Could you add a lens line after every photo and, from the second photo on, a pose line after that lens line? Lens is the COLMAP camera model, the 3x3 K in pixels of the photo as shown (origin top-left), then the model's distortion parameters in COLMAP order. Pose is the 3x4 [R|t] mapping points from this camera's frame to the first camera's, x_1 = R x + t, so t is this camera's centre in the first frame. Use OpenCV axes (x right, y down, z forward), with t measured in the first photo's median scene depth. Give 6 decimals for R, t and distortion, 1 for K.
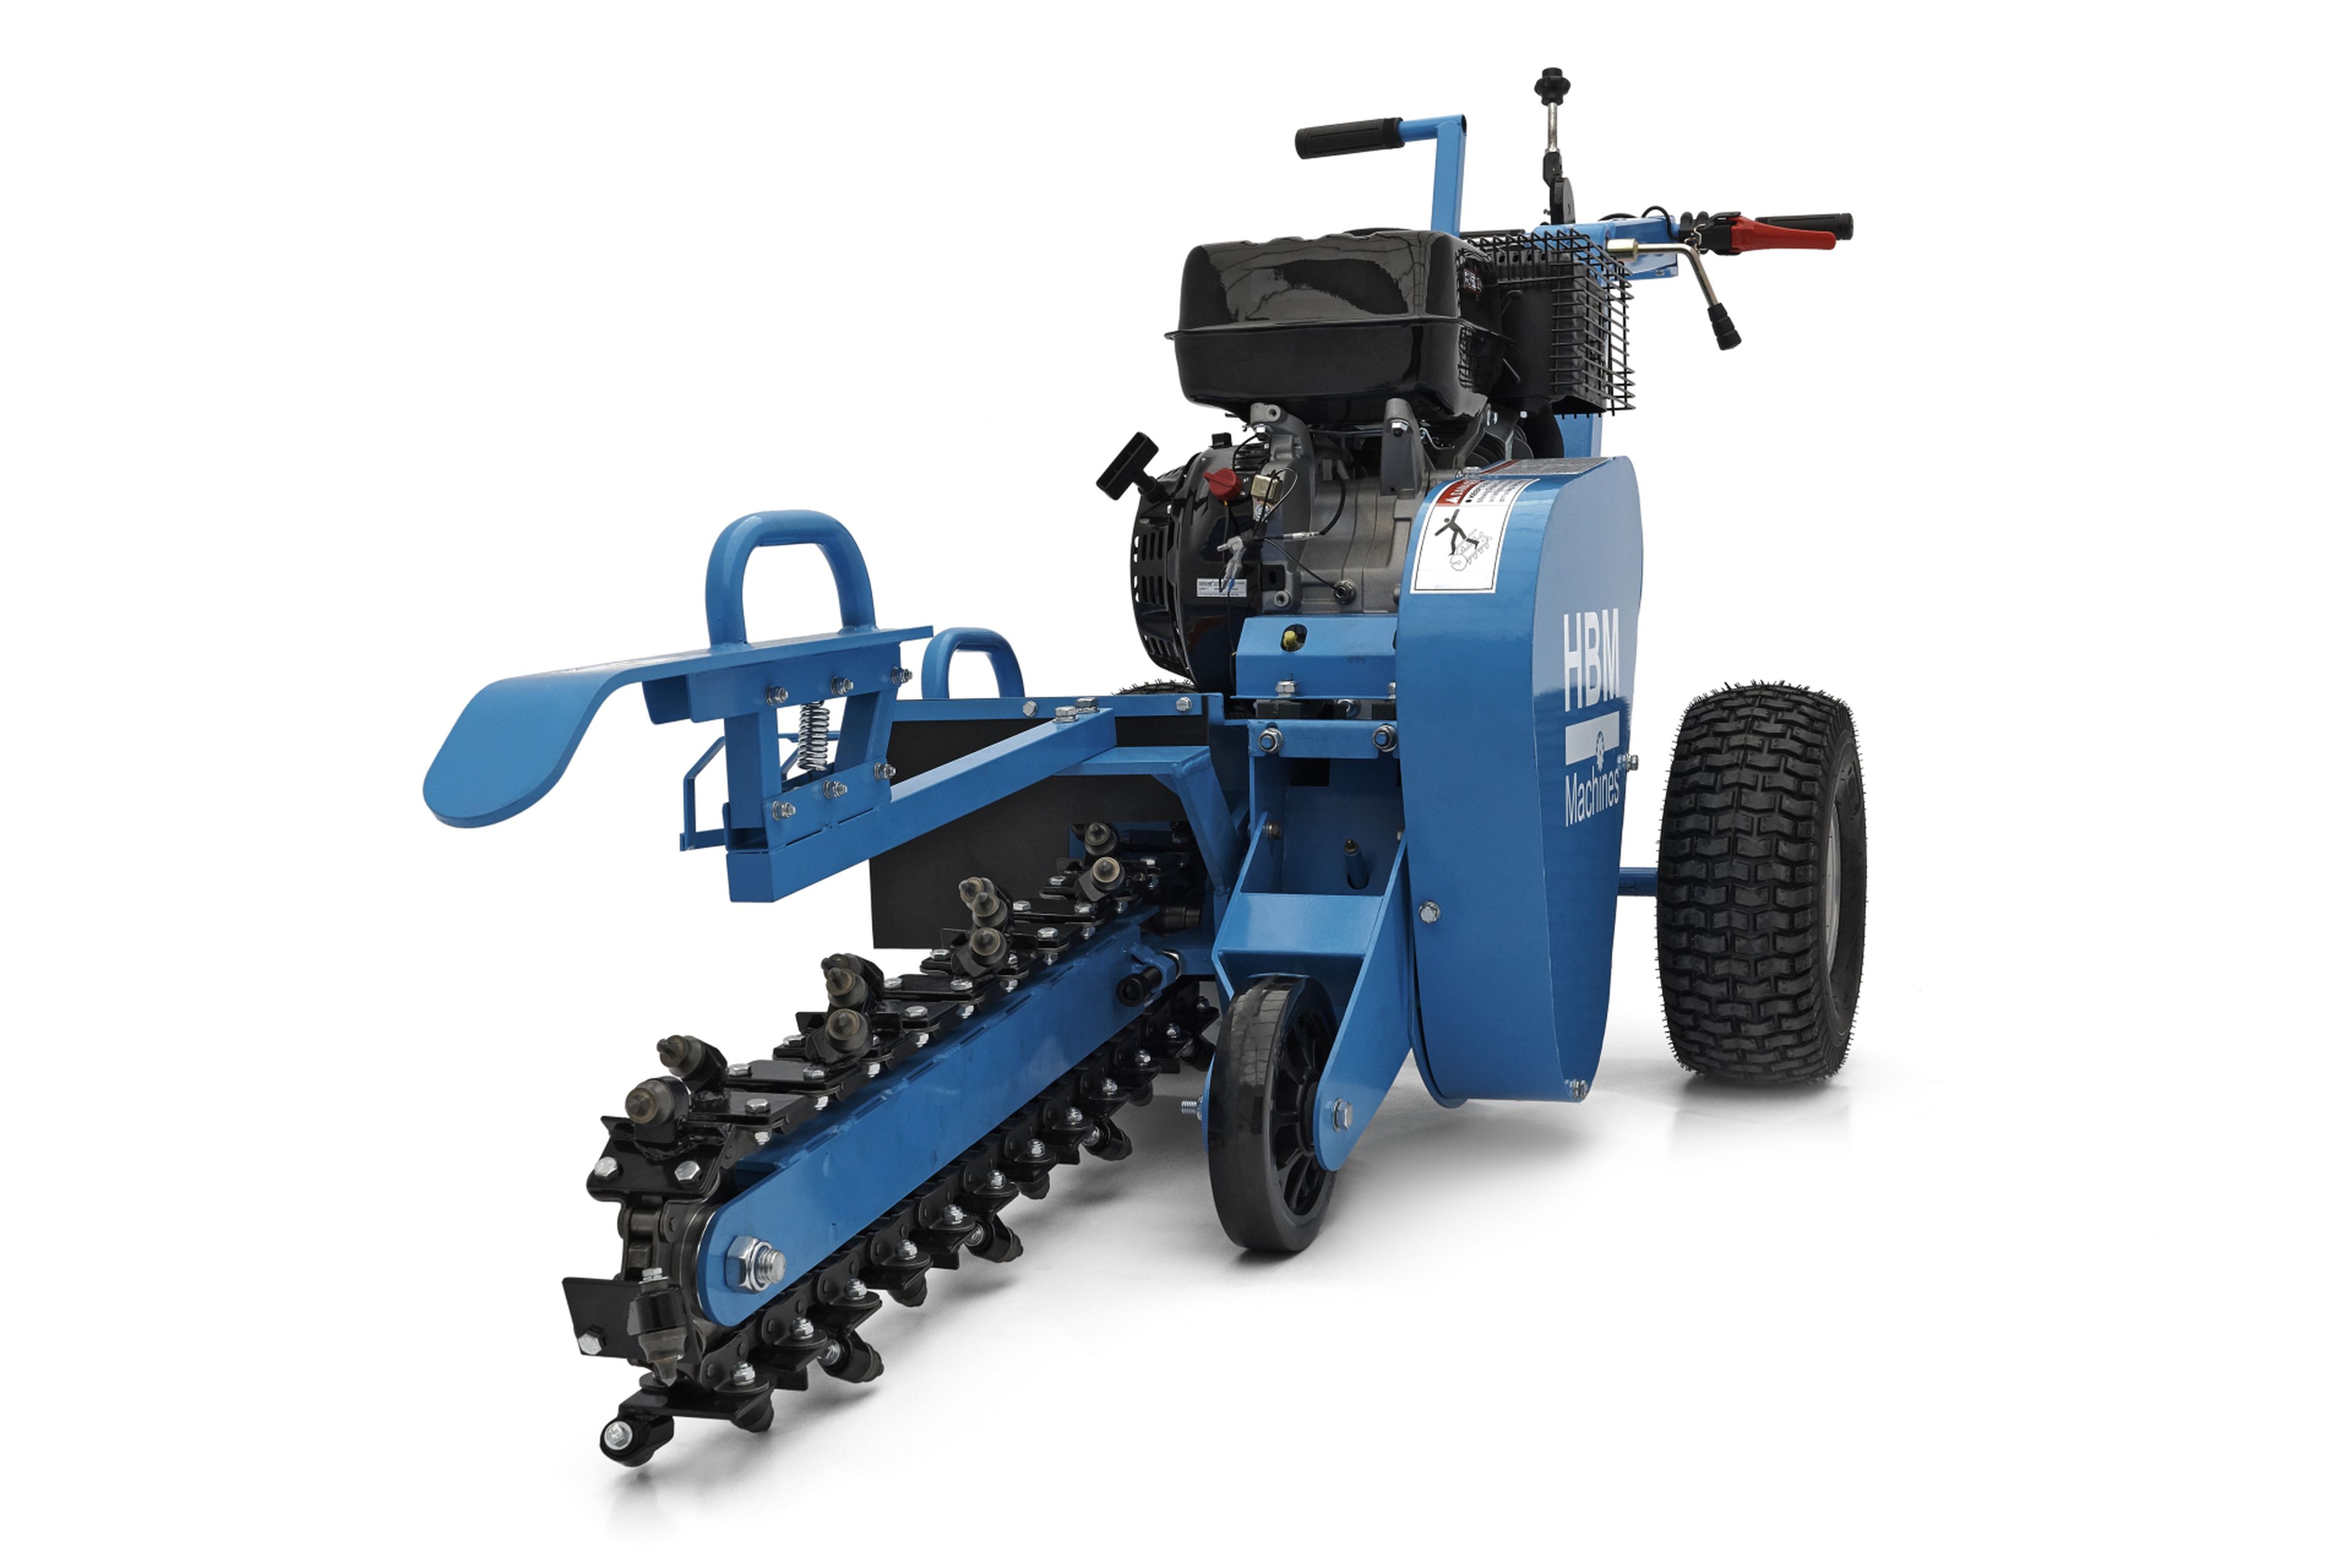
lens RADIAL K [[2943.4, 0, 1169.3], [0, 2943.4, 800.2], [0, 0, 1]] dist [0.016266, 0.000000]
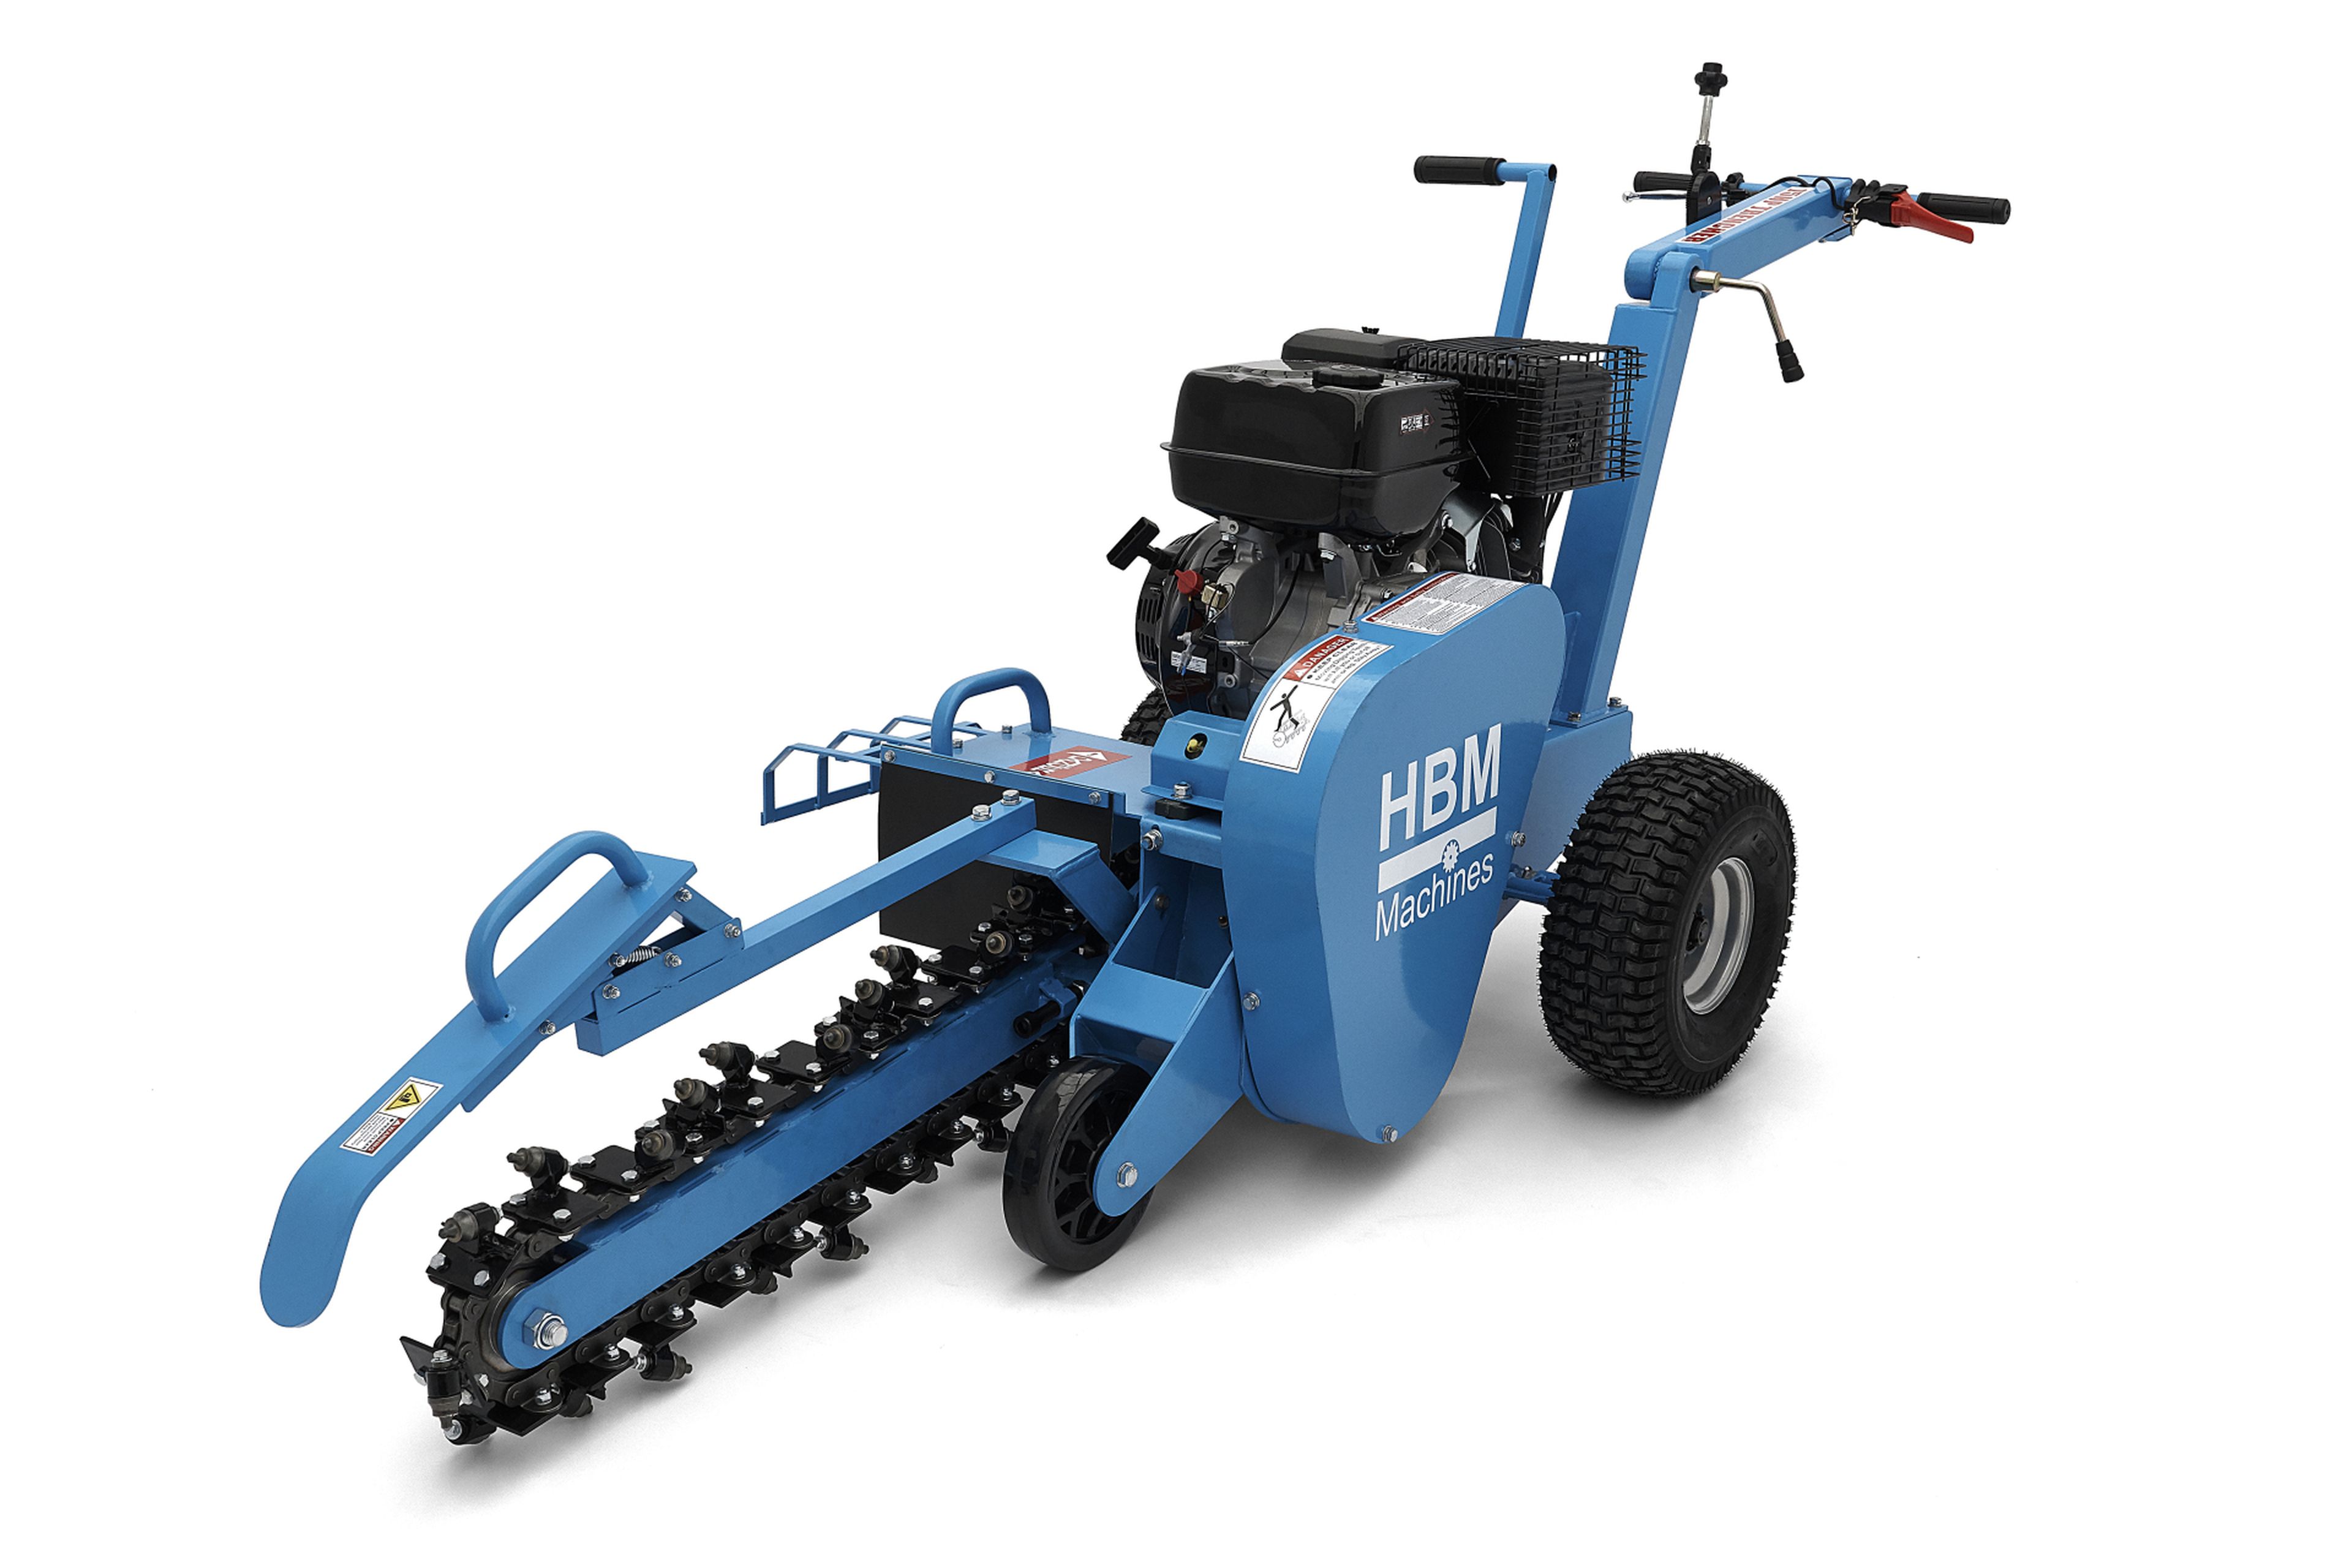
lens RADIAL K [[2808.1, 0, 1189.7], [0, 2808.1, 775.6], [0, 0, 1]] dist [0.041445, 0.000000]
pose [[0.962412, 0.116677, -0.245255, 0.329979], [-0.061914, 0.973495, 0.220169, -0.302149], [0.264444, -0.196709, 0.944127, -0.104894]]
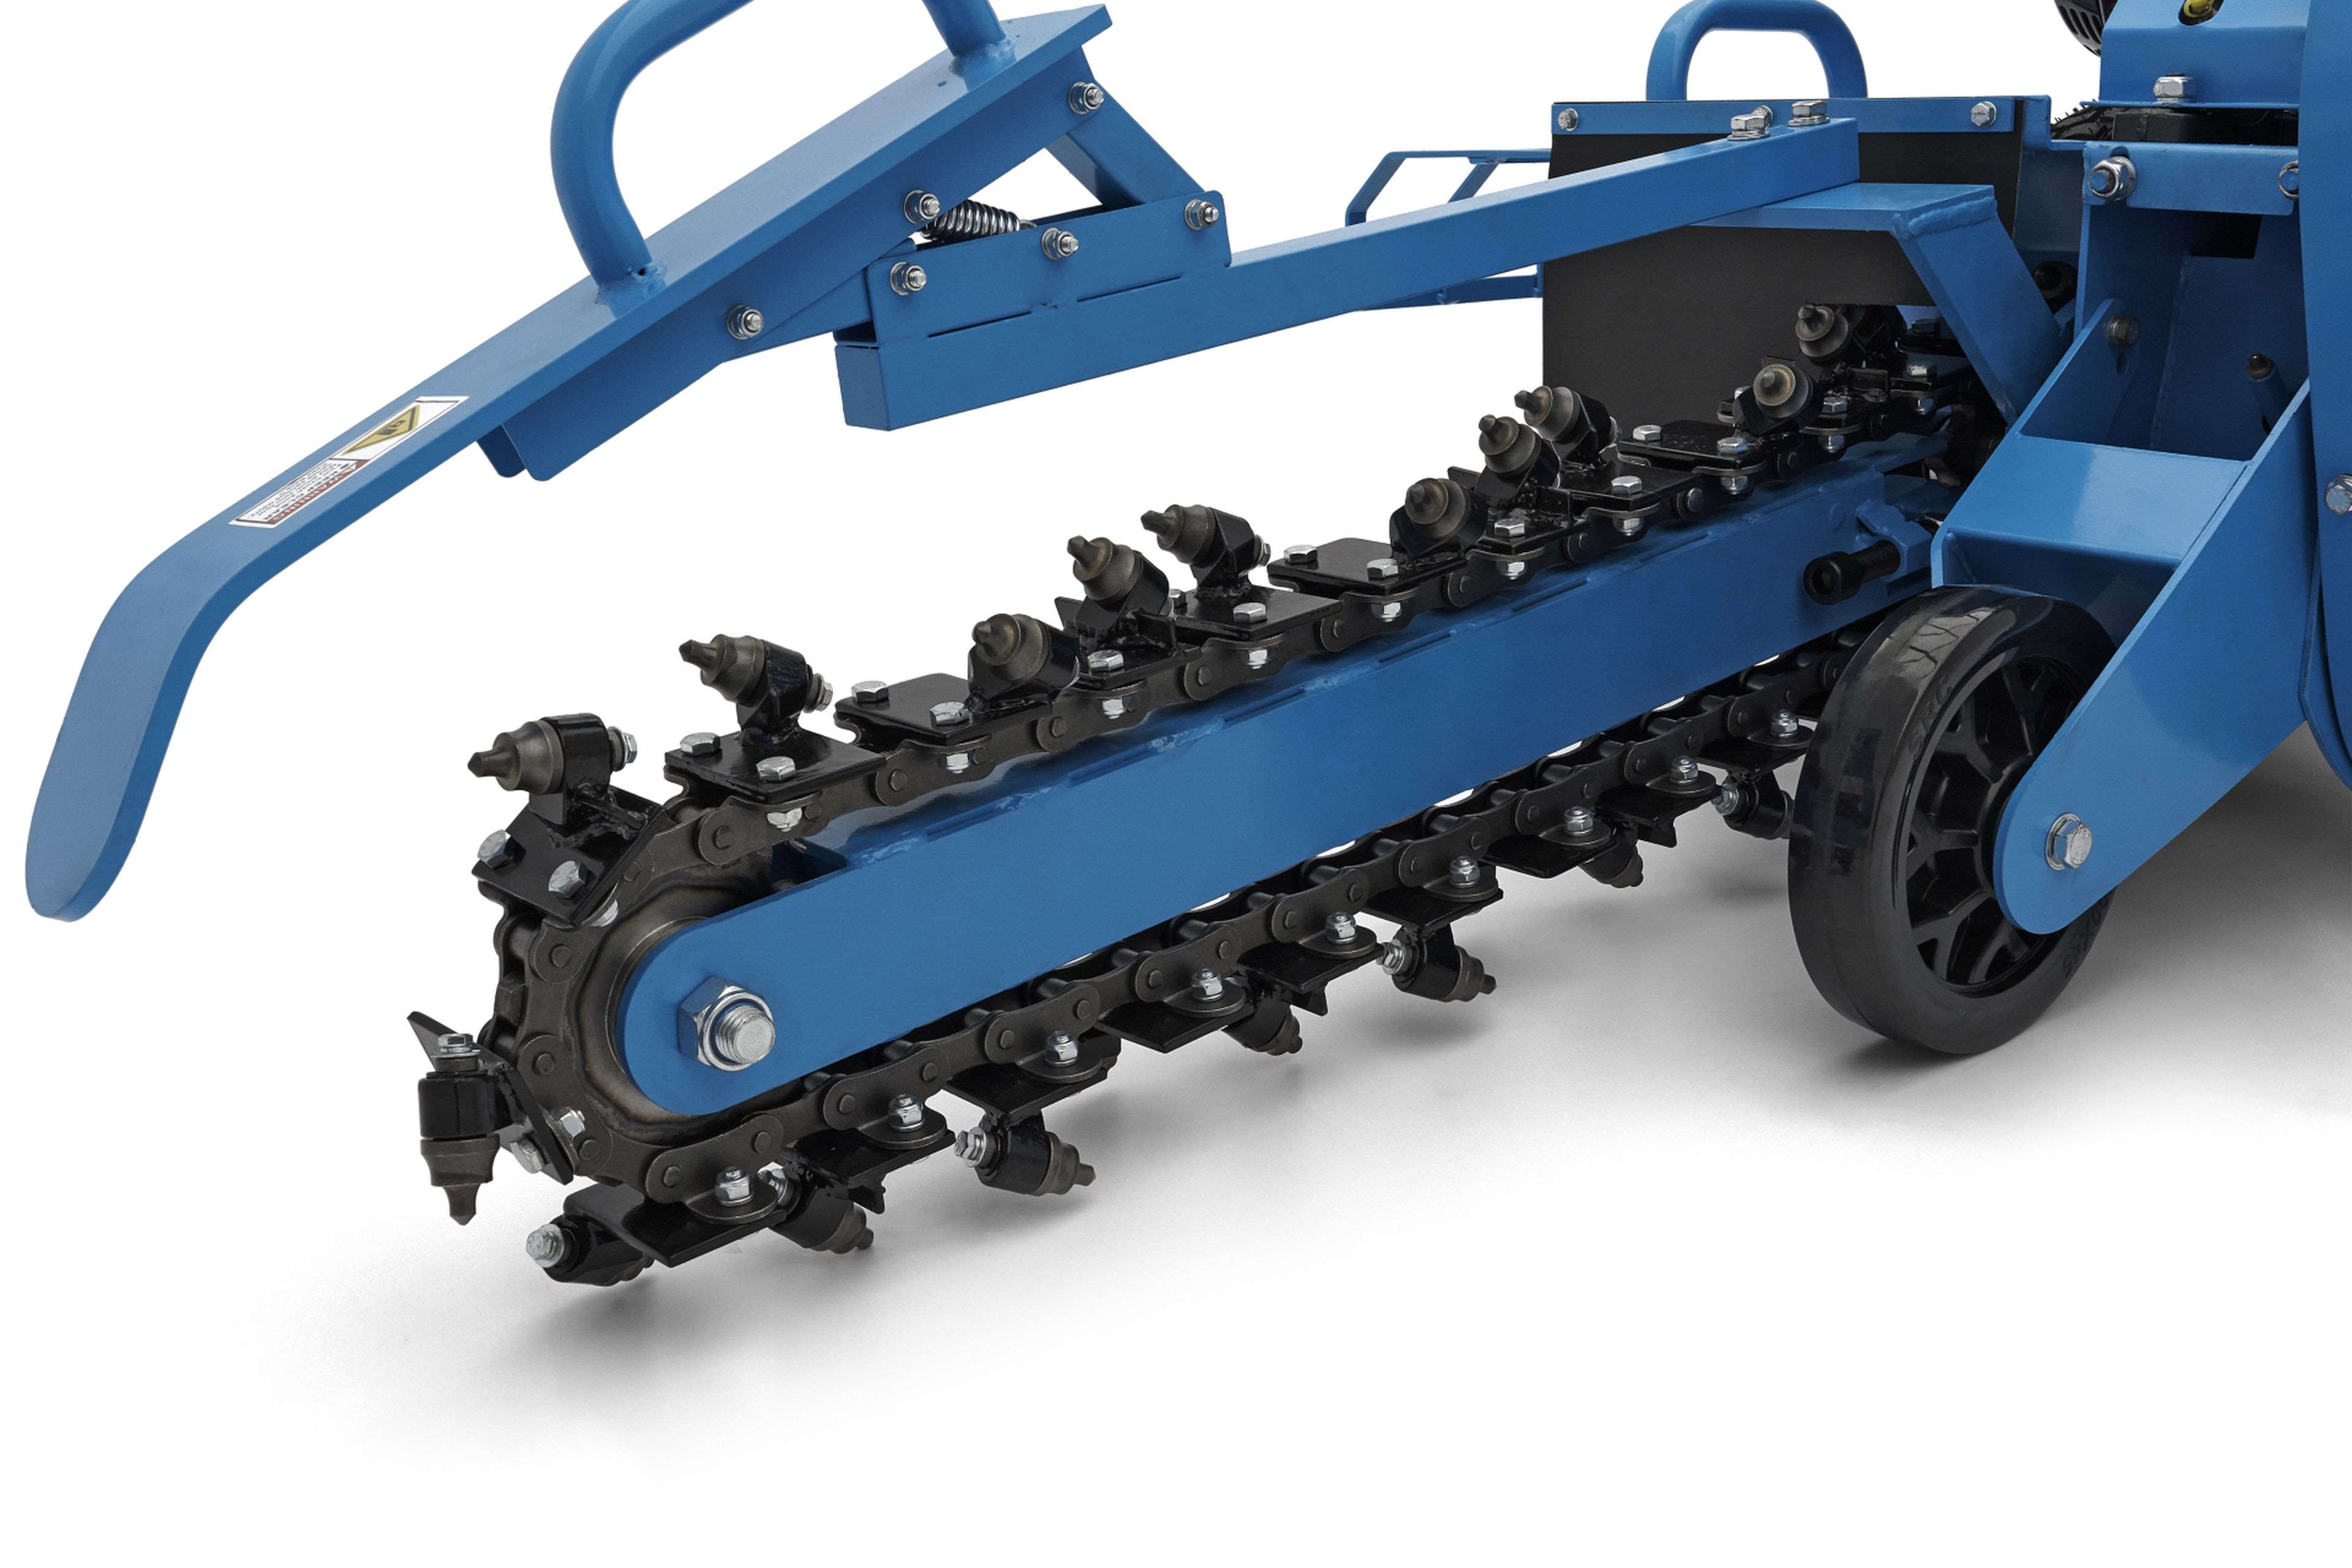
lens RADIAL K [[2739.4, 0, 1118.7], [0, 2739.4, 714.7], [0, 0, 1]] dist [-0.009822, 0.000000]
pose [[0.855428, 0.120358, -0.503744, 0.150432], [-0.027902, 0.981921, 0.187226, -0.011415], [0.517170, -0.146103, 0.843320, 0.409398]]
